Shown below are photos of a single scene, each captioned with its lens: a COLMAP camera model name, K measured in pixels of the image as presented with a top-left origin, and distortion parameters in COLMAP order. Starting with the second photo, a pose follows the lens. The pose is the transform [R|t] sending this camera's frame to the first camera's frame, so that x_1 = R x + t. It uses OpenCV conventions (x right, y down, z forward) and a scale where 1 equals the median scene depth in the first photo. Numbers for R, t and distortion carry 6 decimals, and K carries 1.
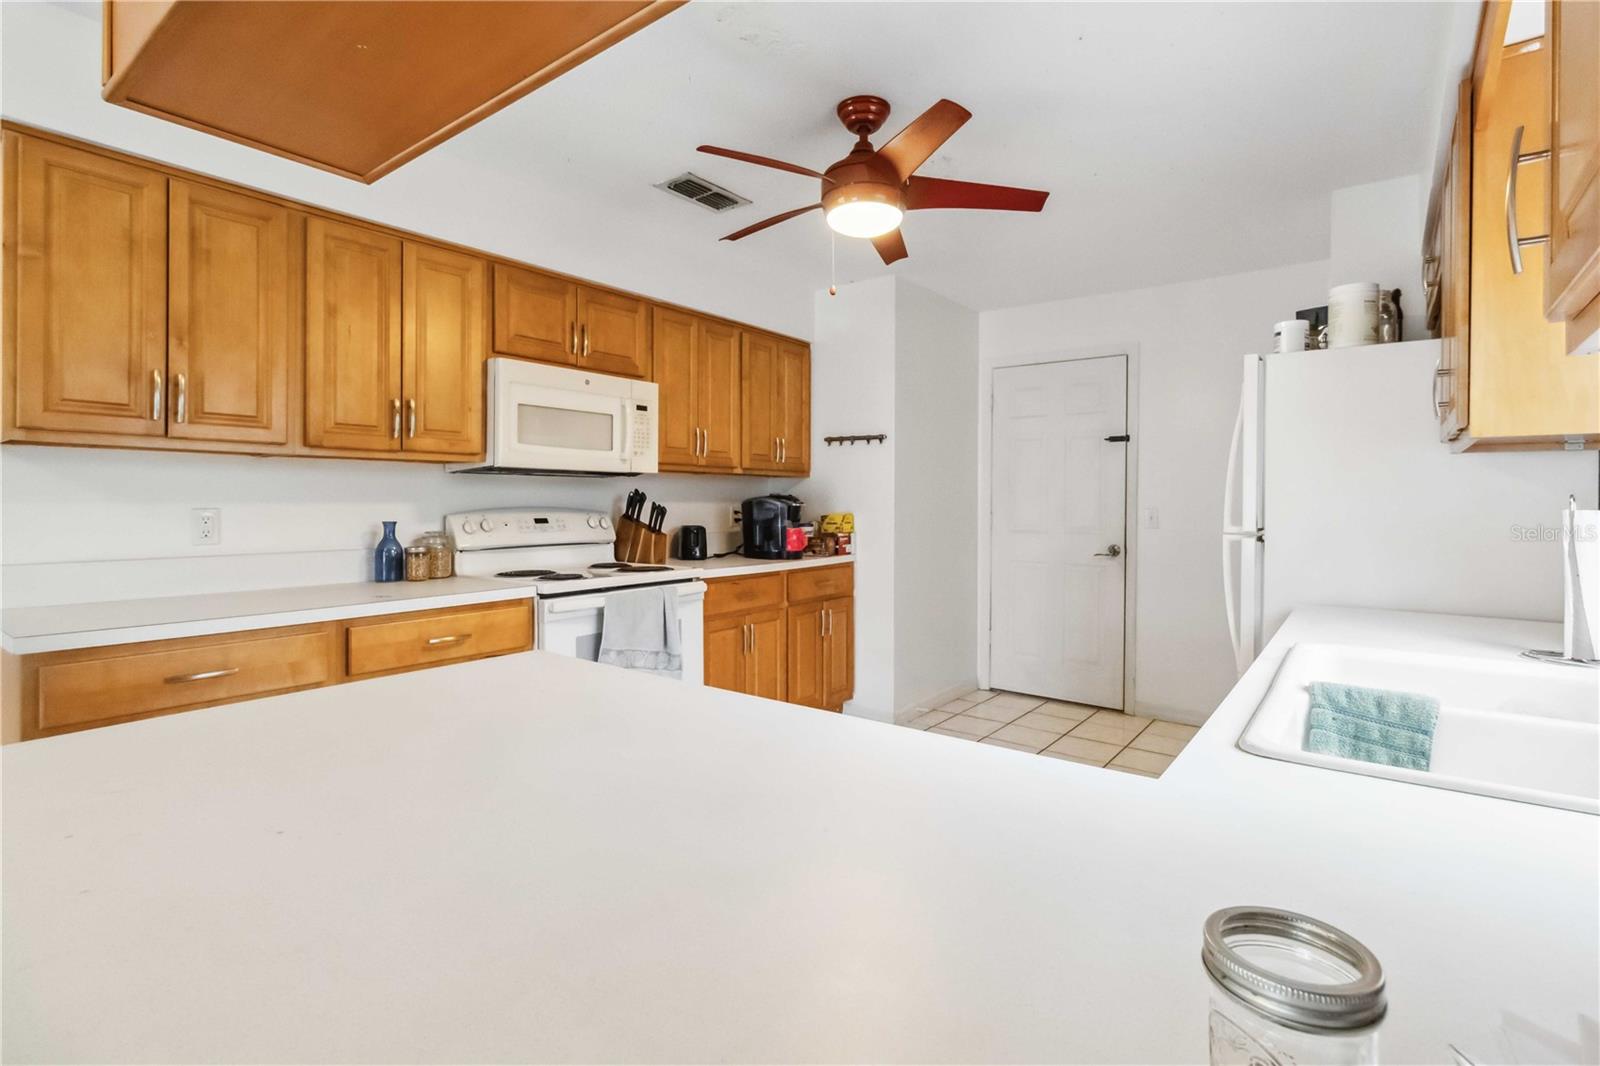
lens RADIAL K [[749.1, 0, 811.6], [0, 749.1, 494.5], [0, 0, 1]] dist [-0.000185, 0.002660]
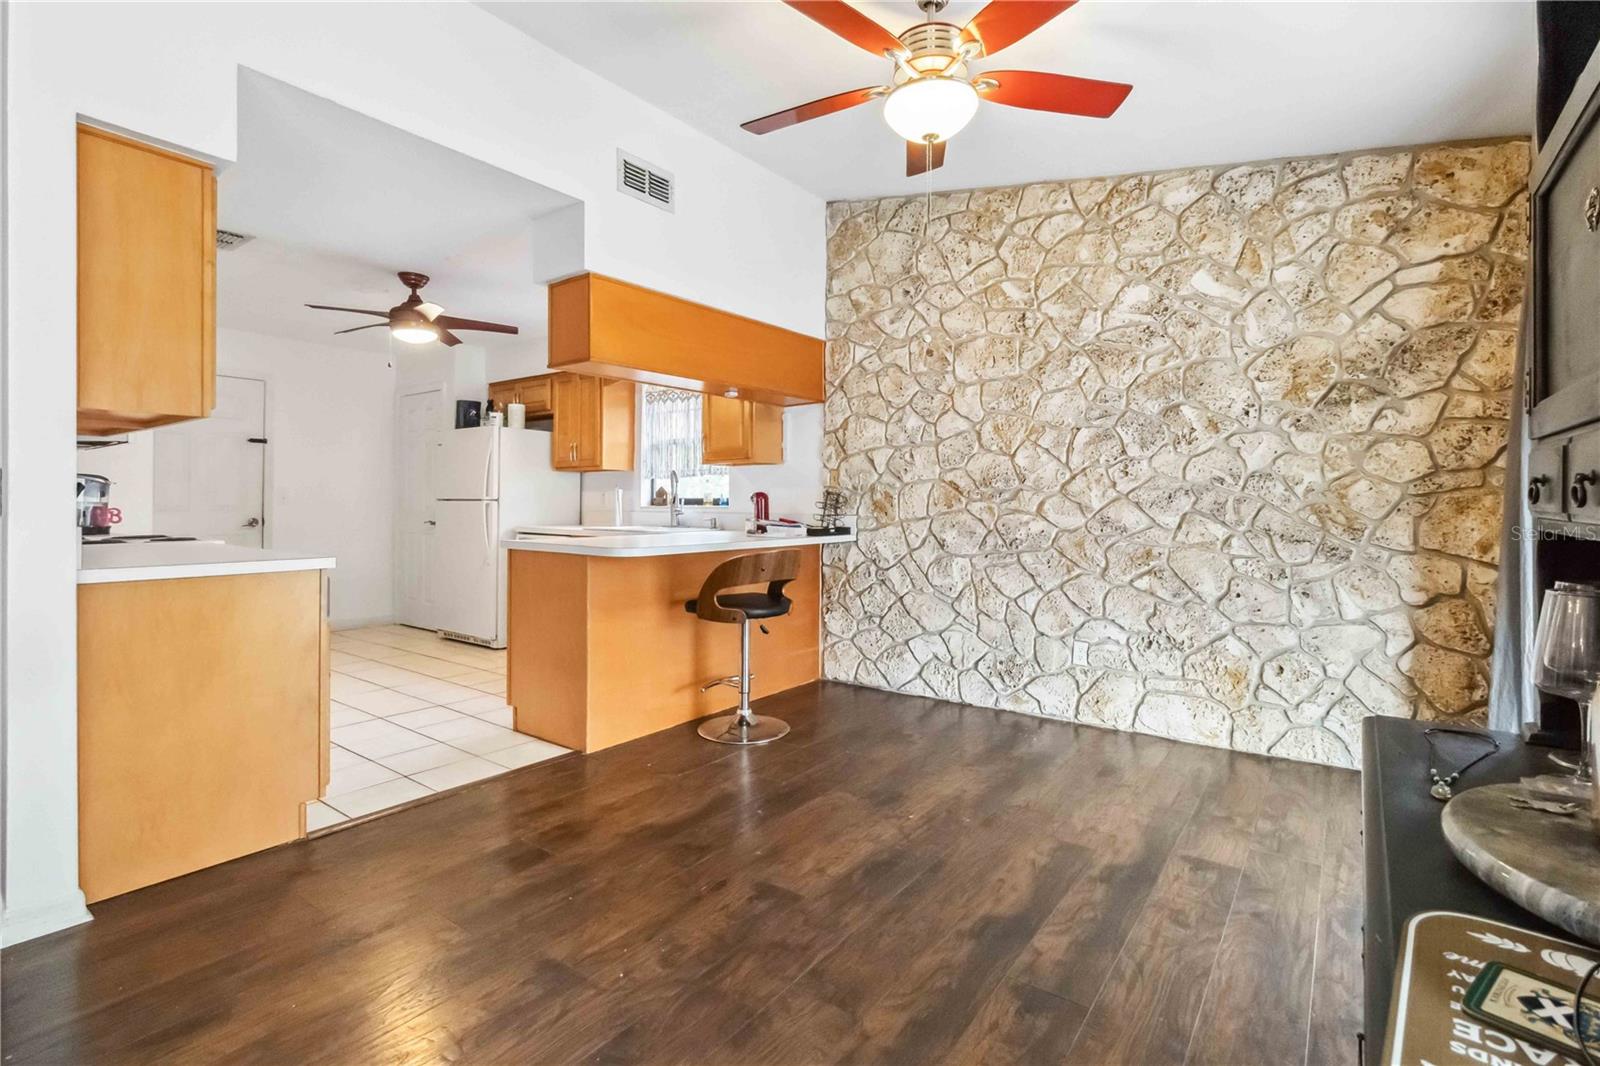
lens RADIAL K [[749.1, 0, 817.4], [0, 749.1, 498.0], [0, 0, 1]] dist [-0.000185, 0.002660]
pose [[-0.017065, 0.001469, 0.999853, -1.258186], [-0.012225, 0.999924, -0.001678, 0.025779], [-0.999780, -0.012252, -0.017046, -0.003210]]
